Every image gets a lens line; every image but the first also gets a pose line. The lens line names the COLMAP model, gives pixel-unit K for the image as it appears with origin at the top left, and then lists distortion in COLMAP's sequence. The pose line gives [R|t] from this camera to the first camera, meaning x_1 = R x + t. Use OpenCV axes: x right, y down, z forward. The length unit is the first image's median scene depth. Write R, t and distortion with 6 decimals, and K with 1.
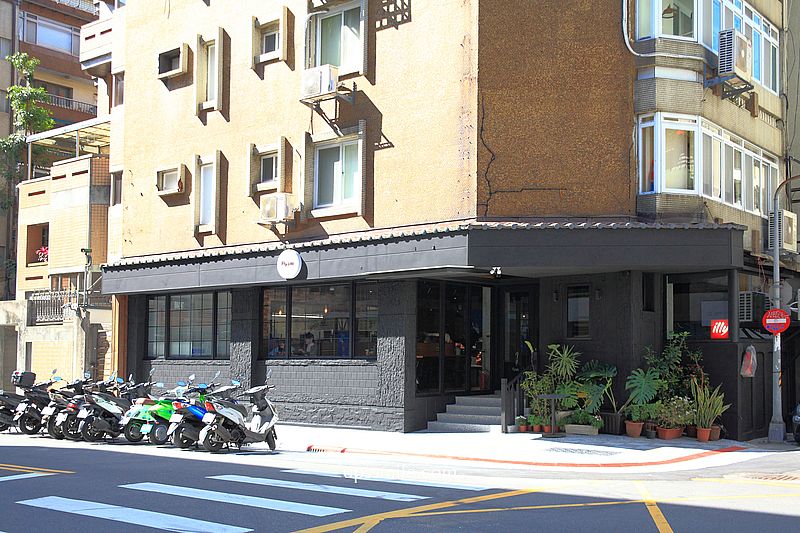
lens RADIAL K [[946.9, 0, 400.0], [0, 946.9, 266.5], [0, 0, 1]] dist [-0.002544, -0.001417]
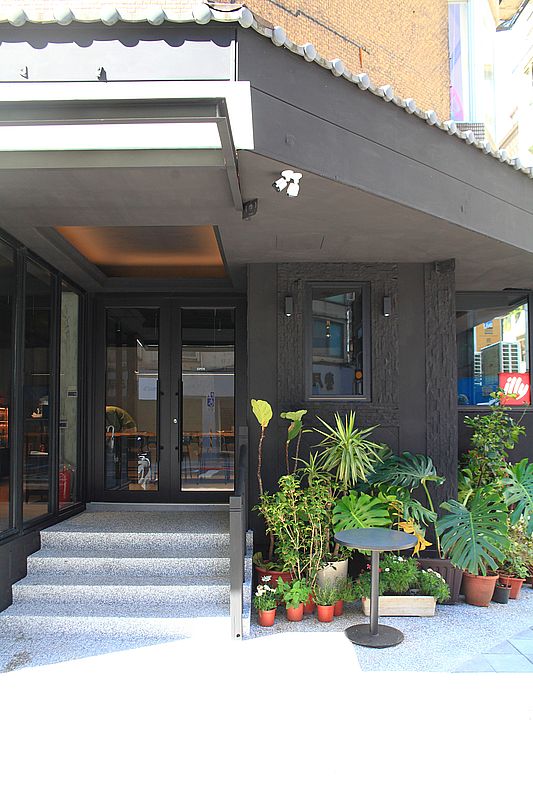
lens RADIAL K [[652.1, 0, 266.5], [0, 652.1, 400.0], [0, 0, 1]] dist [0.000084, -0.000079]
pose [[0.786750, 0.028426, 0.616617, -0.042694], [-0.059229, 0.997806, 0.029573, 0.071660], [-0.614423, -0.059788, 0.786708, 0.787980]]
